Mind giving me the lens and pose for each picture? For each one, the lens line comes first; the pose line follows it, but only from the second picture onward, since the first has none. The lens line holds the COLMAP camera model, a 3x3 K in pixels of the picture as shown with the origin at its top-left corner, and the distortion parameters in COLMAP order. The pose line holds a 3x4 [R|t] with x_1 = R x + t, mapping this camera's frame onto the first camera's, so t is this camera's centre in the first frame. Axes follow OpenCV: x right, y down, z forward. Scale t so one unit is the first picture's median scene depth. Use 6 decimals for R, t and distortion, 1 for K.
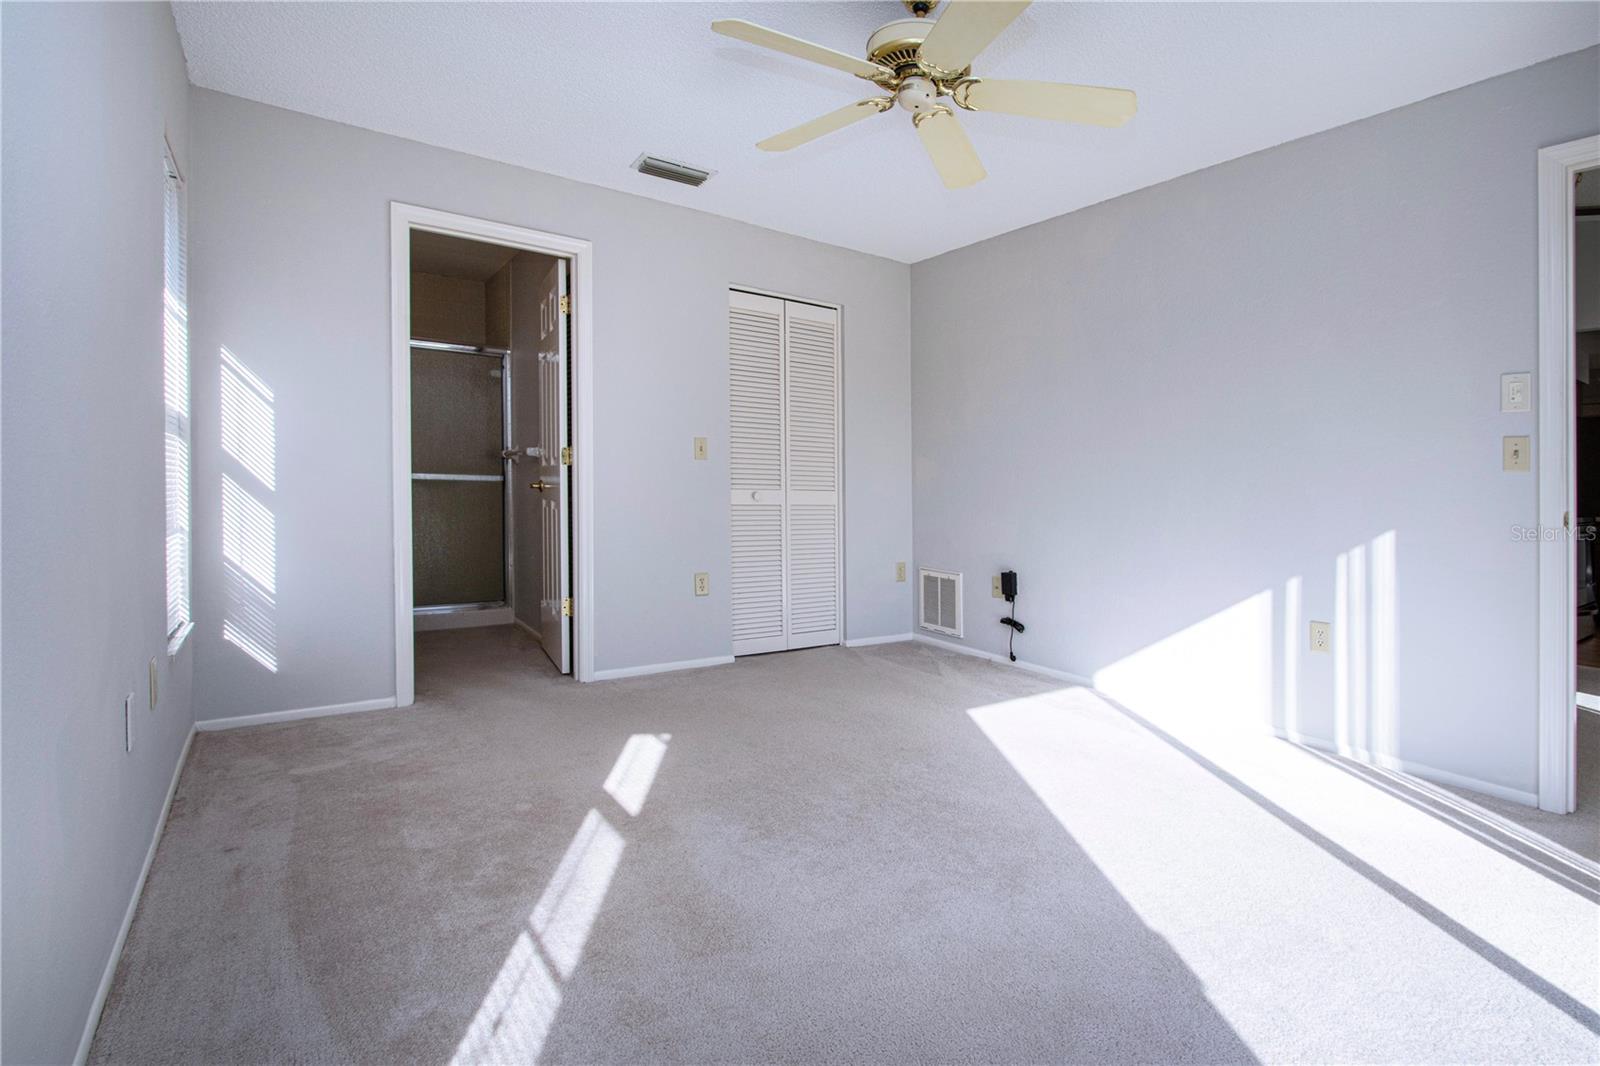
lens RADIAL K [[791.7, 0, 801.7], [0, 791.7, 516.1], [0, 0, 1]] dist [-0.012545, 0.000026]
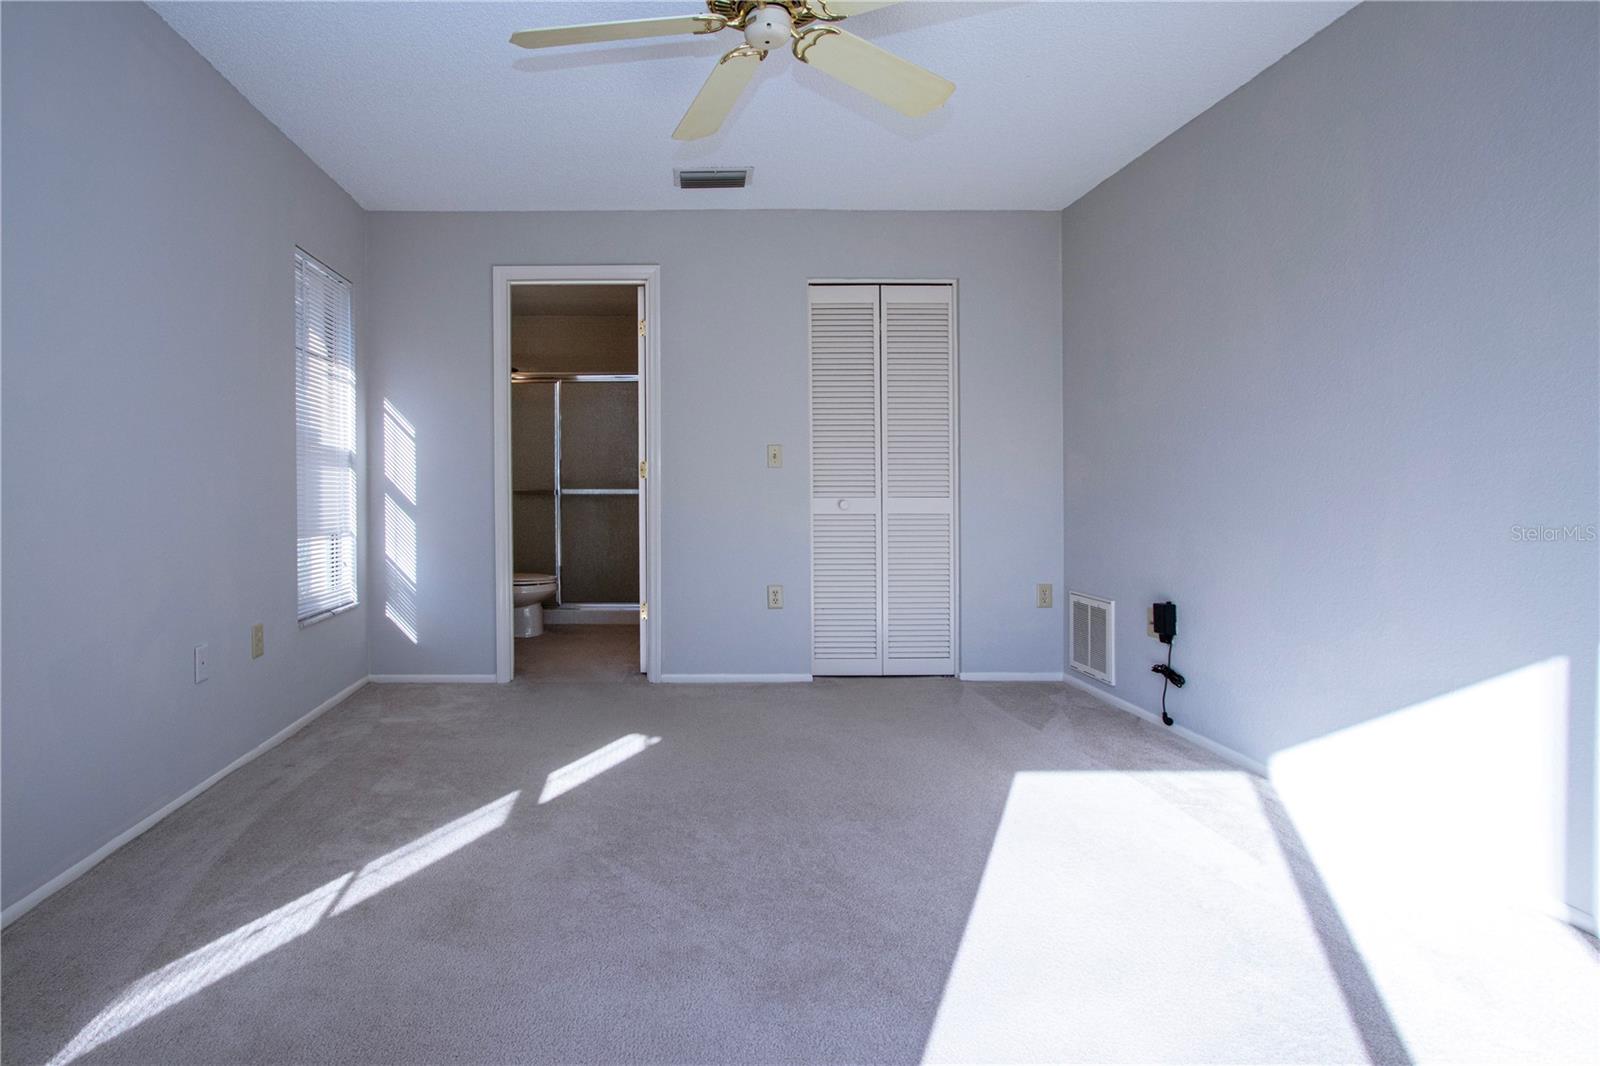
lens RADIAL K [[803.2, 0, 800.0], [0, 803.2, 533.0], [0, 0, 1]] dist [-0.017172, 0.001678]
pose [[0.809538, 0.006742, -0.587029, 0.458744], [-0.002144, 0.999961, 0.008527, 0.000109], [0.587064, -0.005645, 0.809521, 0.217399]]
